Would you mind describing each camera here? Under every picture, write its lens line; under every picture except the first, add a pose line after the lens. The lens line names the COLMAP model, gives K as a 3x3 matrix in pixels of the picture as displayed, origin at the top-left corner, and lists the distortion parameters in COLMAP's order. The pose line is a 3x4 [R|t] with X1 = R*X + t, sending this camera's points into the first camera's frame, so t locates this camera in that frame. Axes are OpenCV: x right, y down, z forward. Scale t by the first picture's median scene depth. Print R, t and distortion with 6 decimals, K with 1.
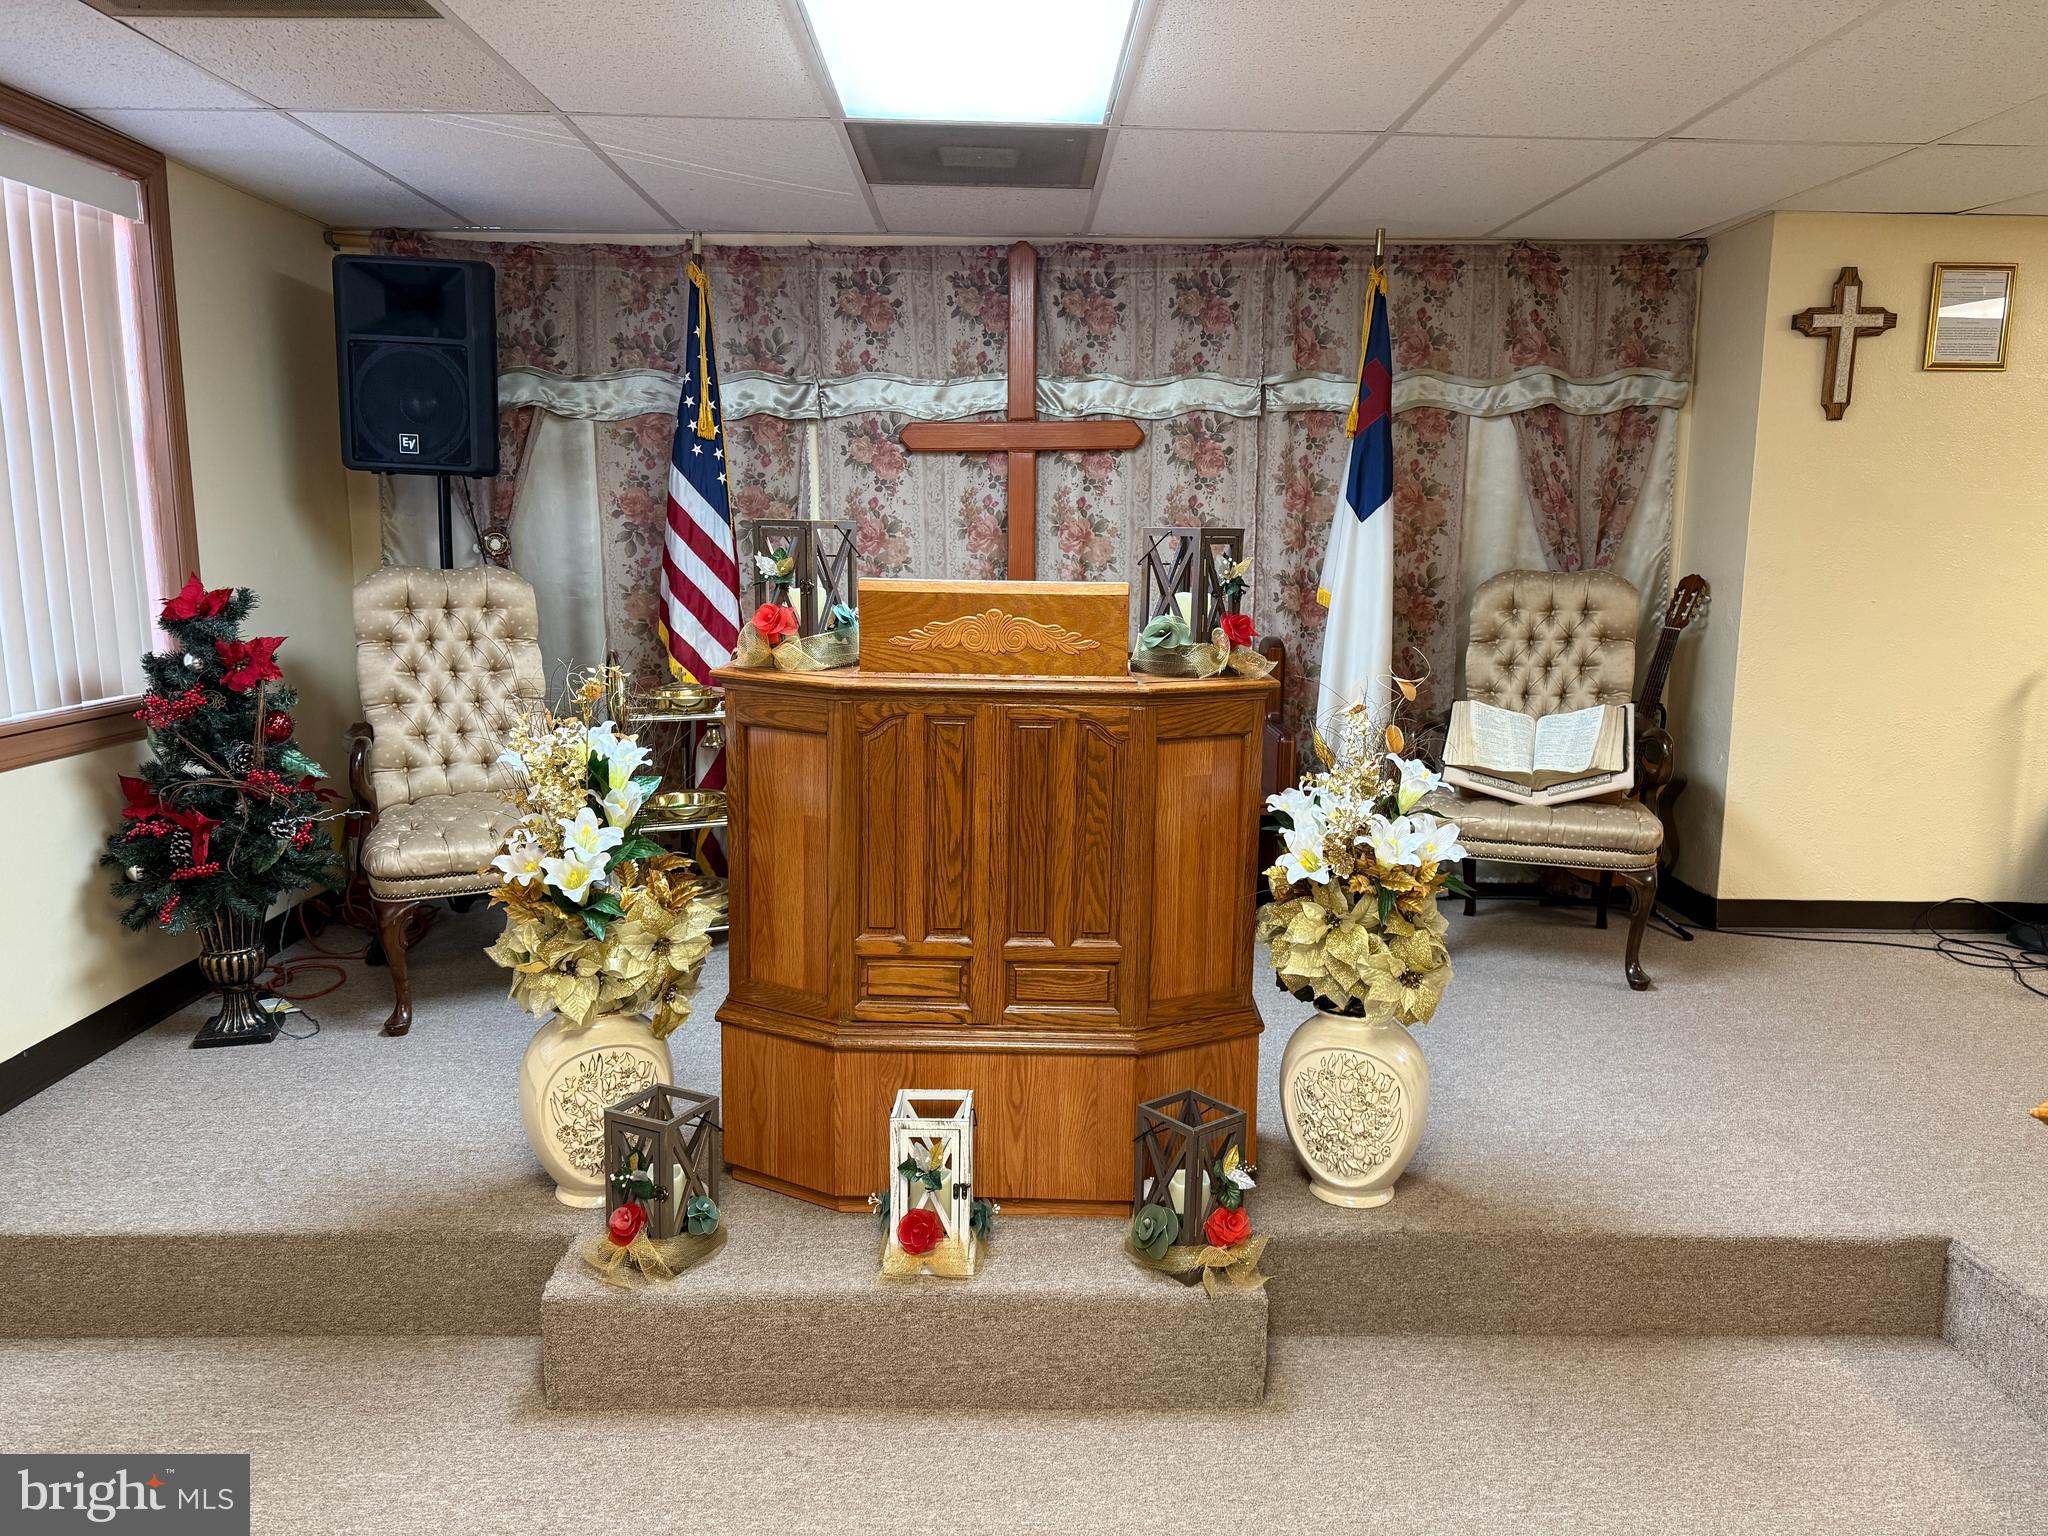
lens RADIAL K [[1408.2, 0, 1034.7], [0, 1408.2, 766.6], [0, 0, 1]] dist [0.176696, -0.368587]
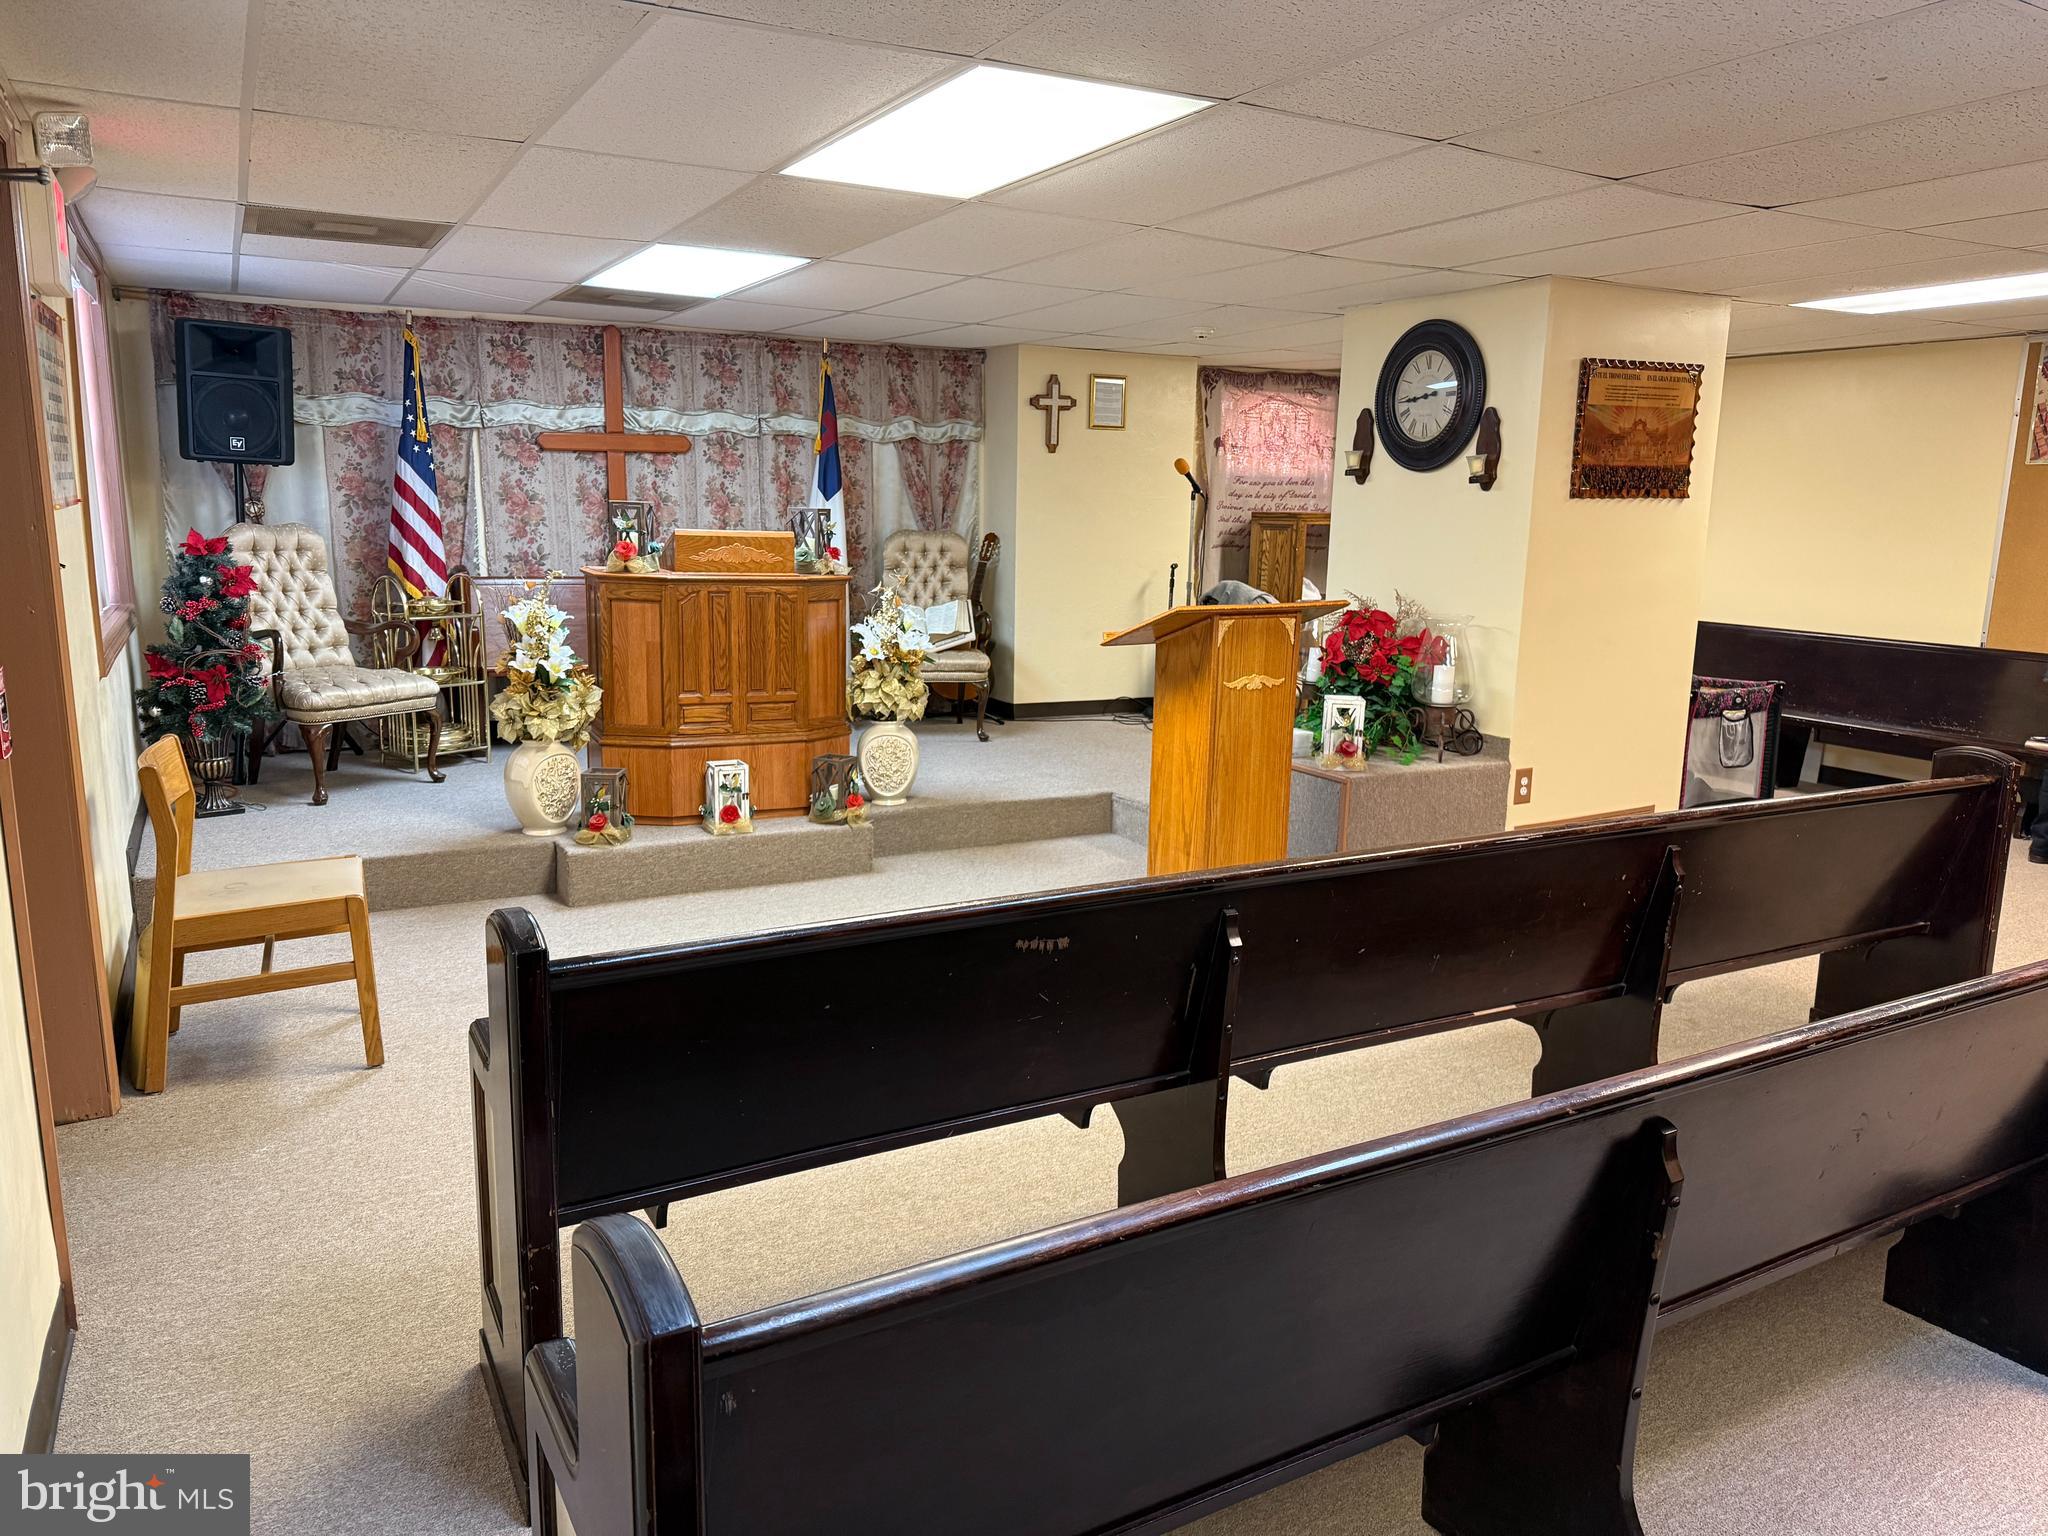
lens RADIAL K [[1408.2, 0, 1034.7], [0, 1408.2, 766.6], [0, 0, 1]] dist [0.176696, -0.368587]
pose [[0.883901, -0.077187, 0.461260, -0.370681], [0.064624, 0.996983, 0.042998, 0.096022], [-0.463188, -0.008198, 0.886222, -0.672667]]
